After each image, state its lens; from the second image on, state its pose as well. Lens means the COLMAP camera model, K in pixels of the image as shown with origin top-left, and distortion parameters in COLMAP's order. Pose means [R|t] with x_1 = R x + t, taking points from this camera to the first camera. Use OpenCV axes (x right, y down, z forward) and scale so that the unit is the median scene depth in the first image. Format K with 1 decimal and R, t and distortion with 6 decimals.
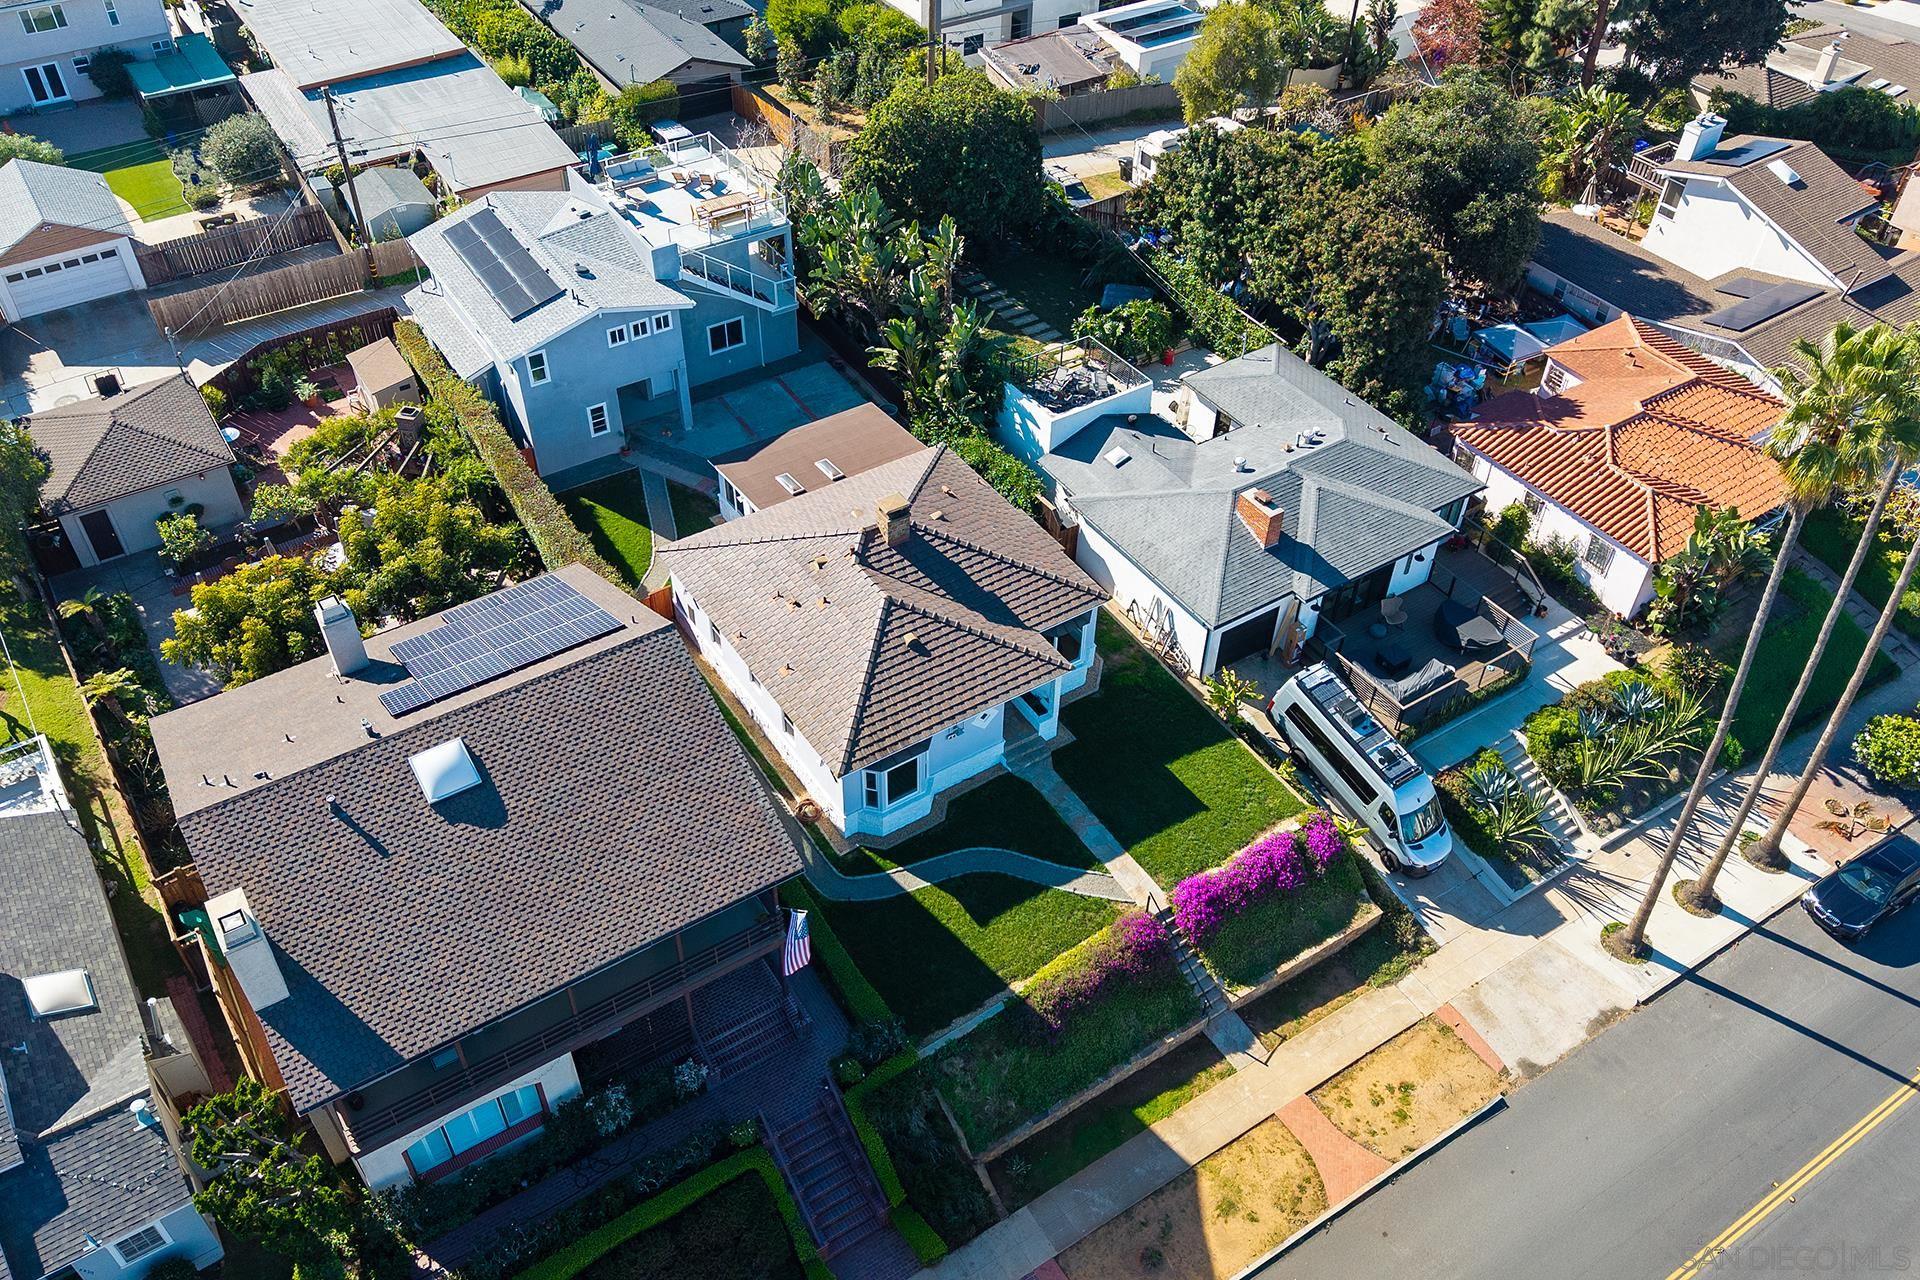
lens RADIAL K [[1527.5, 0, 961.5], [0, 1527.5, 635.3], [0, 0, 1]] dist [0.045936, -0.046069]
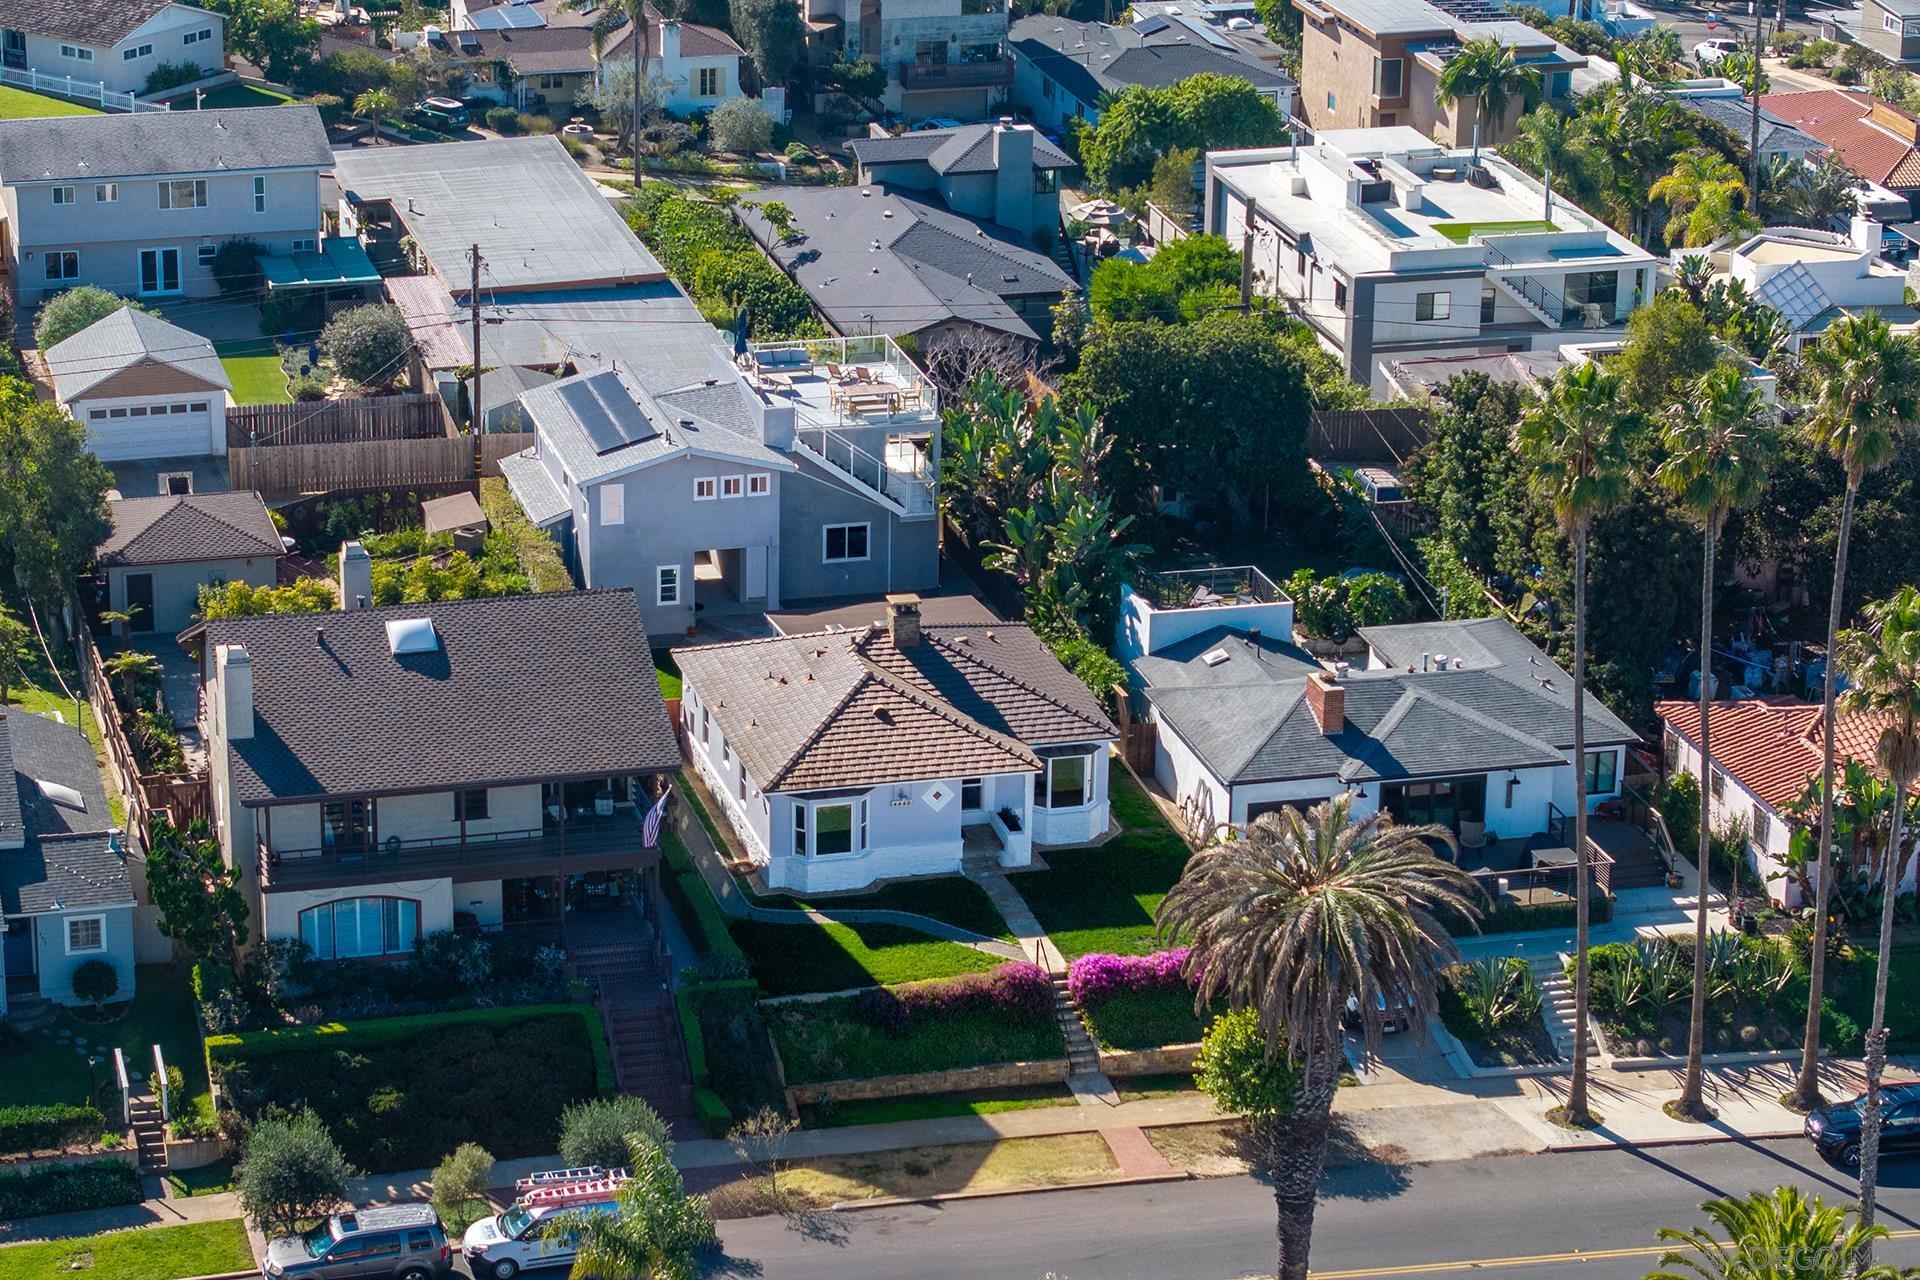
lens RADIAL K [[4834.7, 0, 823.6], [0, 4834.7, 641.9], [0, 0, 1]] dist [0.014660, -0.756740]
pose [[0.944129, 0.101789, -0.313463, 0.820890], [-0.217978, 0.906231, -0.362259, 0.998650], [0.247196, 0.410348, 0.877786, -1.585656]]
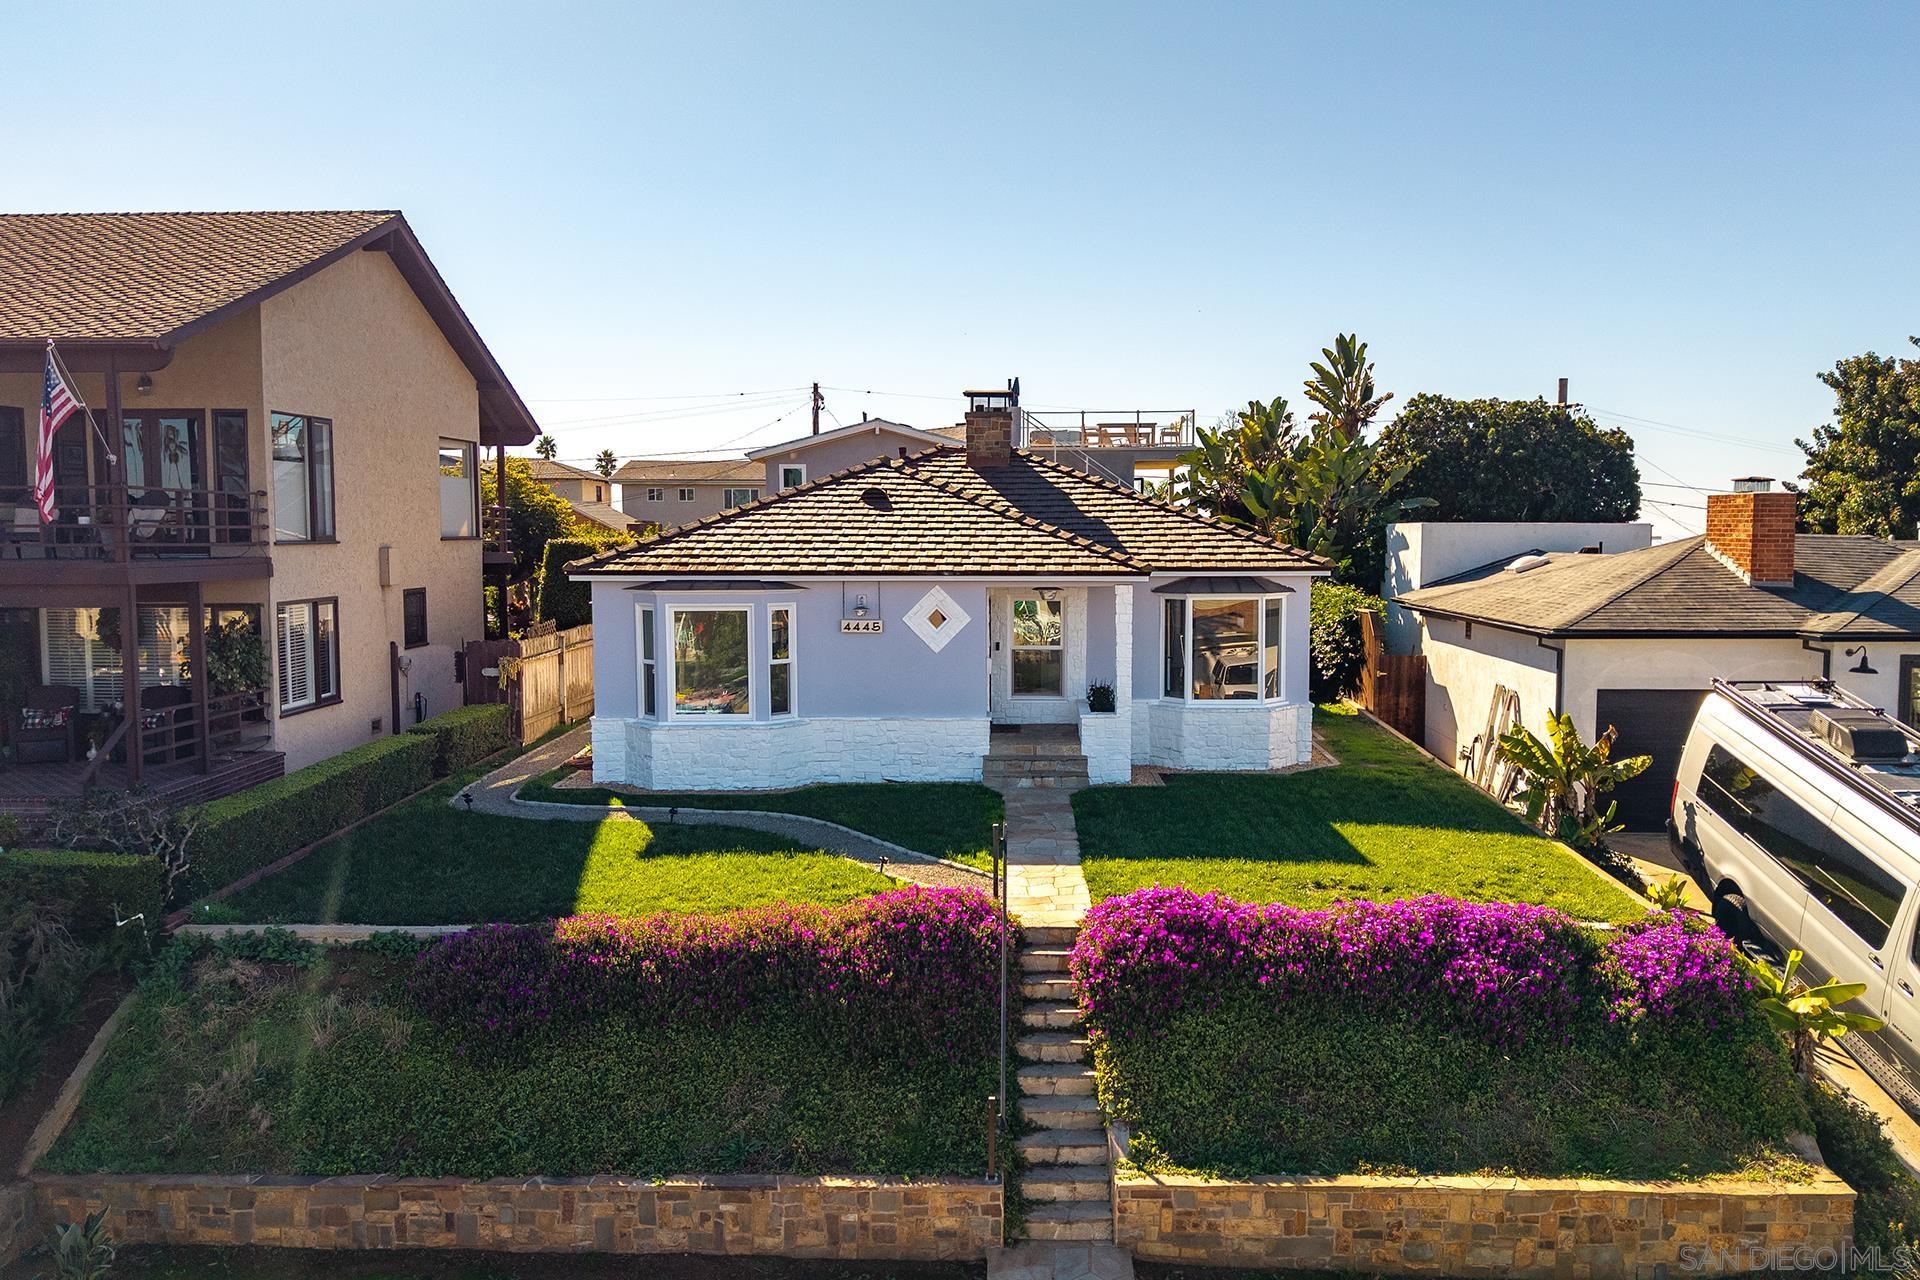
lens RADIAL K [[1520.9, 0, 996.7], [0, 1520.9, 638.7], [0, 0, 1]] dist [0.021064, -0.005229]
pose [[0.827792, 0.022894, -0.560568, 0.275607], [-0.371875, 0.770531, -0.517679, 0.276173], [0.420082, 0.636992, 0.646353, 0.653497]]
